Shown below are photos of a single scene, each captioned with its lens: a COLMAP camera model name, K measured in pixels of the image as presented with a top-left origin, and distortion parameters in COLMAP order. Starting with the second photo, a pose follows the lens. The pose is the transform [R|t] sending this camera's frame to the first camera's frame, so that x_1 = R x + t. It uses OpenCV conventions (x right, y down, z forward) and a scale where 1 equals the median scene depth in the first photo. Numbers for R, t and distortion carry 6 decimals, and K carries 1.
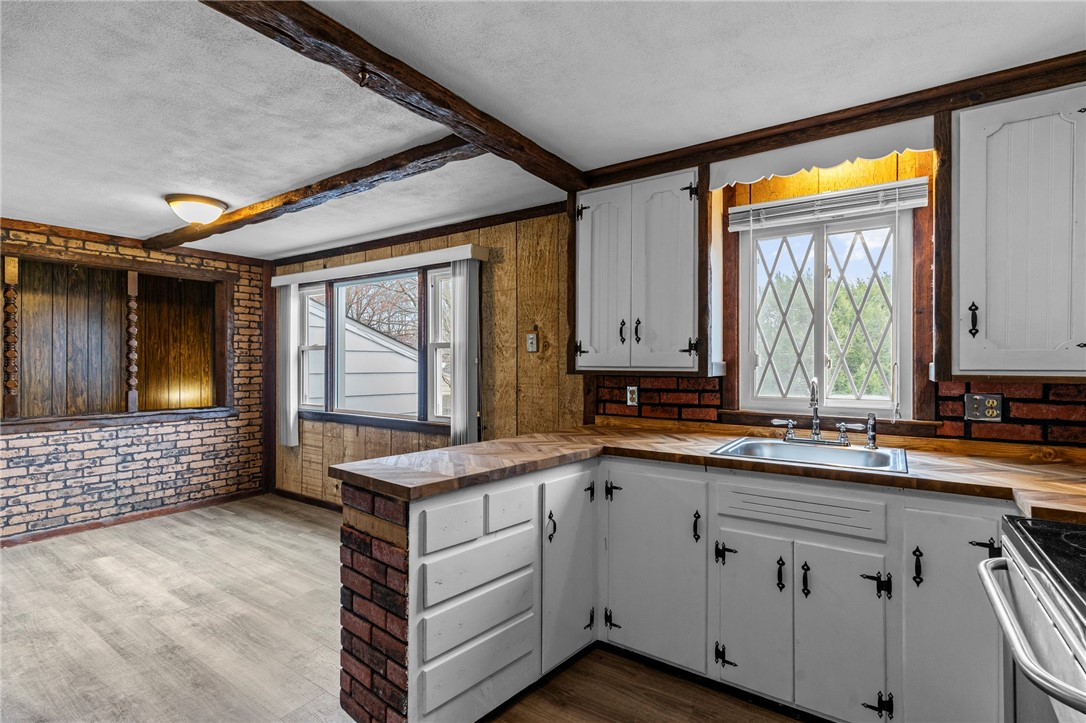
lens RADIAL K [[520.5, 0, 533.6], [0, 520.5, 361.0], [0, 0, 1]] dist [0.001923, 0.001357]
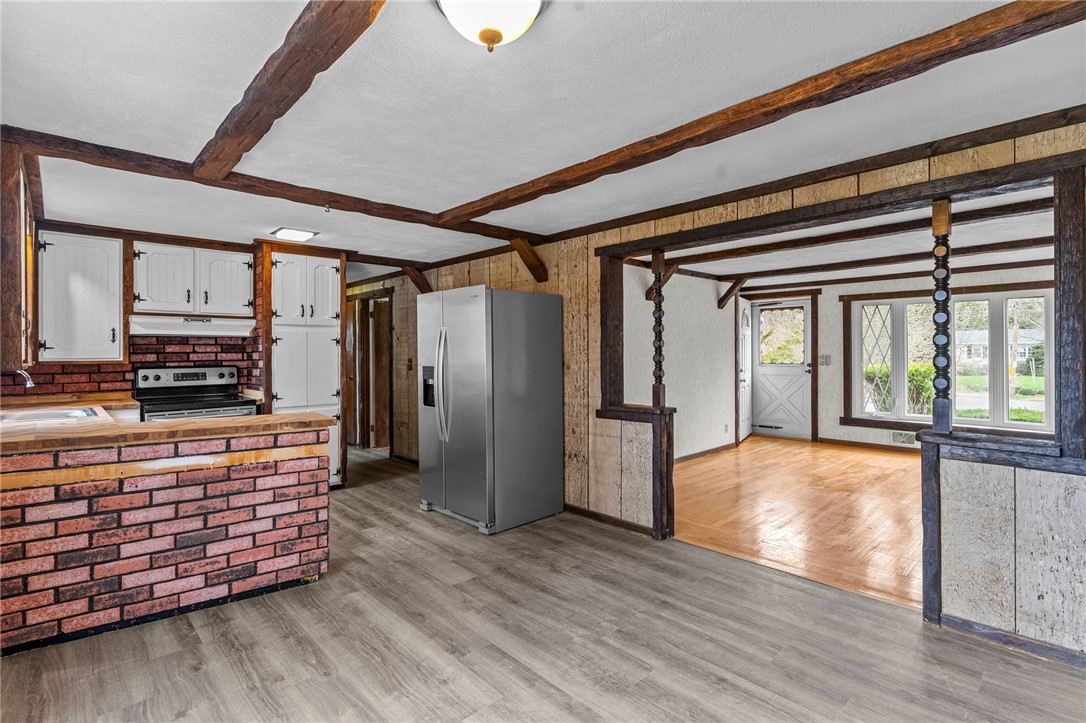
lens RADIAL K [[520.5, 0, 533.8], [0, 520.5, 348.7], [0, 0, 1]] dist [0.001923, 0.001357]
pose [[-0.977483, 0.005199, 0.210952, -0.632607], [0.003544, 0.999960, -0.008222, 0.001025], [-0.210987, -0.007289, -0.977462, 1.162353]]
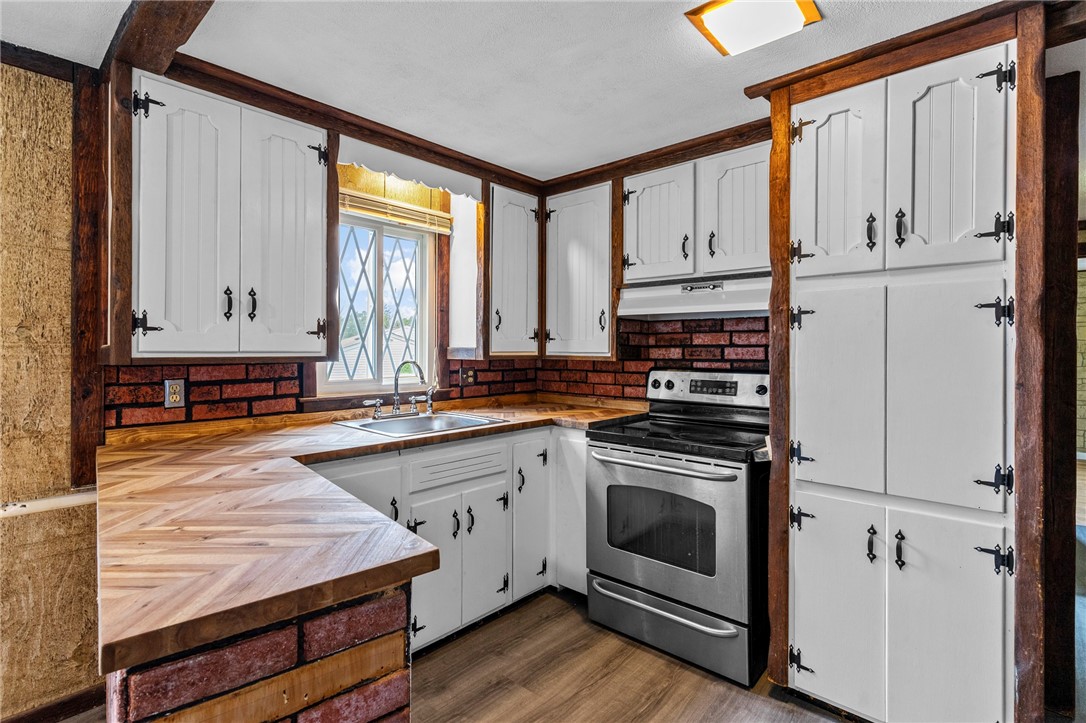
lens RADIAL K [[520.5, 0, 538.4], [0, 520.5, 348.4], [0, 0, 1]] dist [0.001923, 0.001357]
pose [[0.136155, -0.001005, 0.990687, -0.331935], [-0.007253, 0.999972, 0.002011, 0.001216], [-0.990661, -0.007459, 0.136144, 0.318003]]
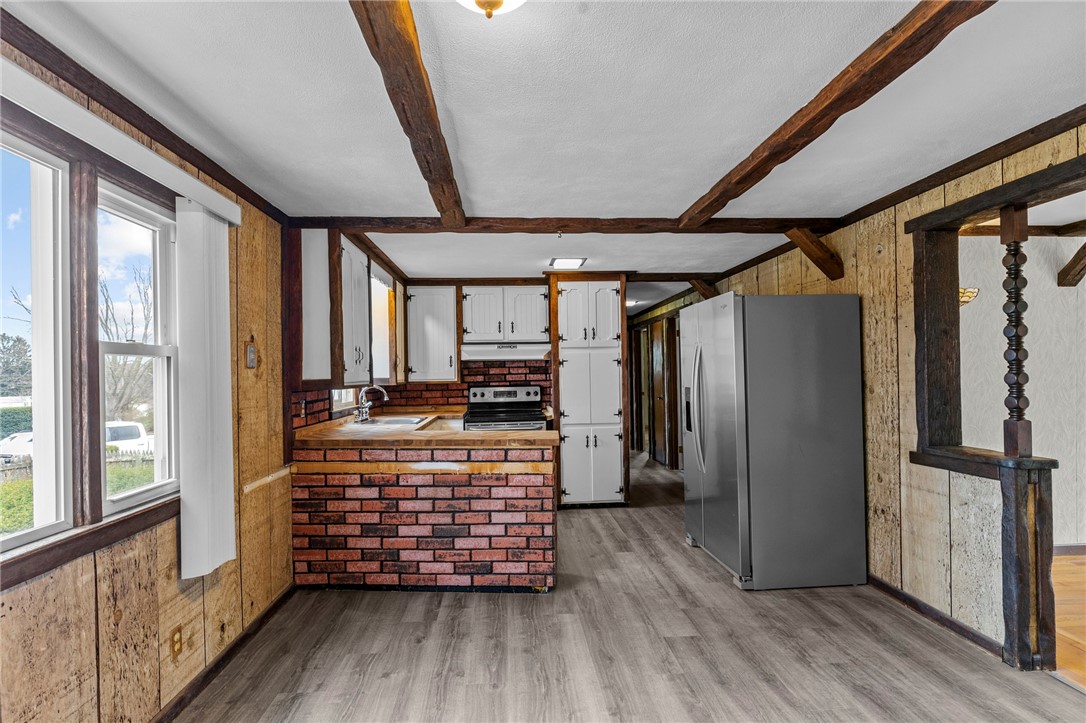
lens RADIAL K [[520.5, 0, 539.1], [0, 520.5, 372.1], [0, 0, 1]] dist [0.001923, 0.001357]
pose [[-0.626671, 0.011903, 0.779193, -0.777612], [0.013524, 0.999899, -0.004399, -0.000830], [-0.779167, 0.007781, -0.626768, 0.986777]]
